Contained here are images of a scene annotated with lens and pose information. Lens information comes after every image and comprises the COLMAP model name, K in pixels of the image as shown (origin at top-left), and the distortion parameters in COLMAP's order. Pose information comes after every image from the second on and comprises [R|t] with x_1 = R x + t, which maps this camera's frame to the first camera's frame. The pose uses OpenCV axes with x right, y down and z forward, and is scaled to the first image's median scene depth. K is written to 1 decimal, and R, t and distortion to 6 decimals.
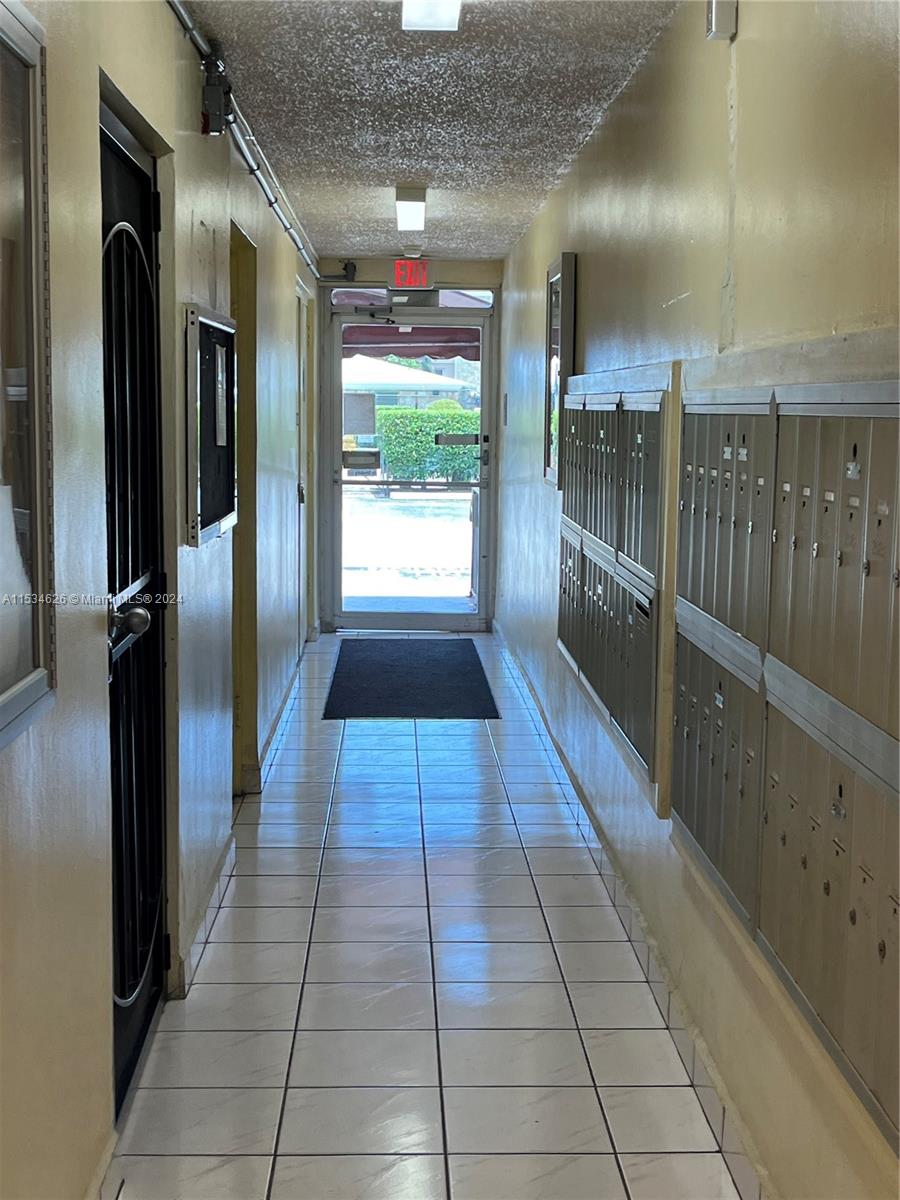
lens RADIAL K [[1665.9, 0, 450.0], [0, 1665.9, 600.0], [0, 0, 1]] dist [0.005438, 0.010941]
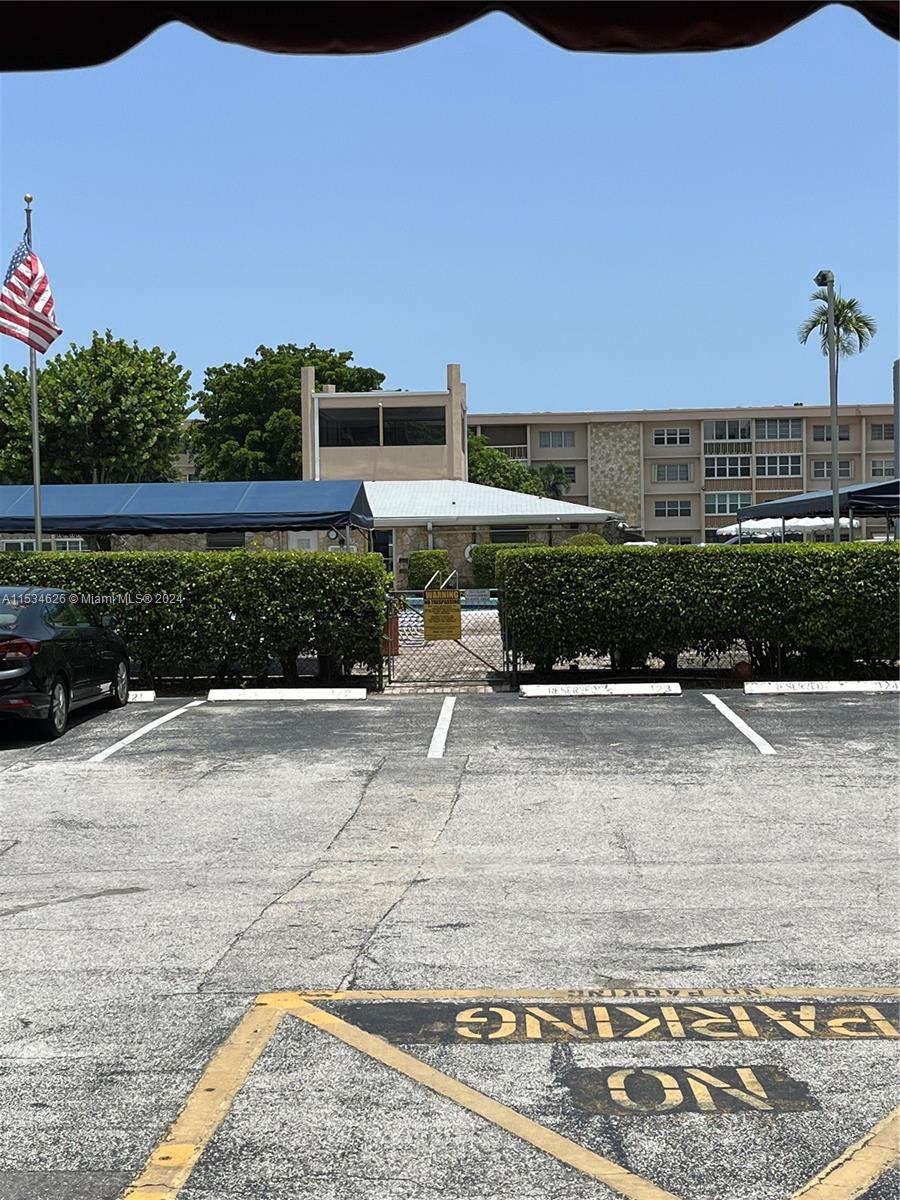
lens RADIAL K [[1713.6, 0, 450.0], [0, 1713.6, 600.0], [0, 0, 1]] dist [0.000138, -0.000350]
pose [[0.996744, -0.026537, -0.076143, -0.006496], [0.020051, 0.996204, -0.084712, -0.021246], [0.078102, 0.082909, 0.993492, 0.187948]]
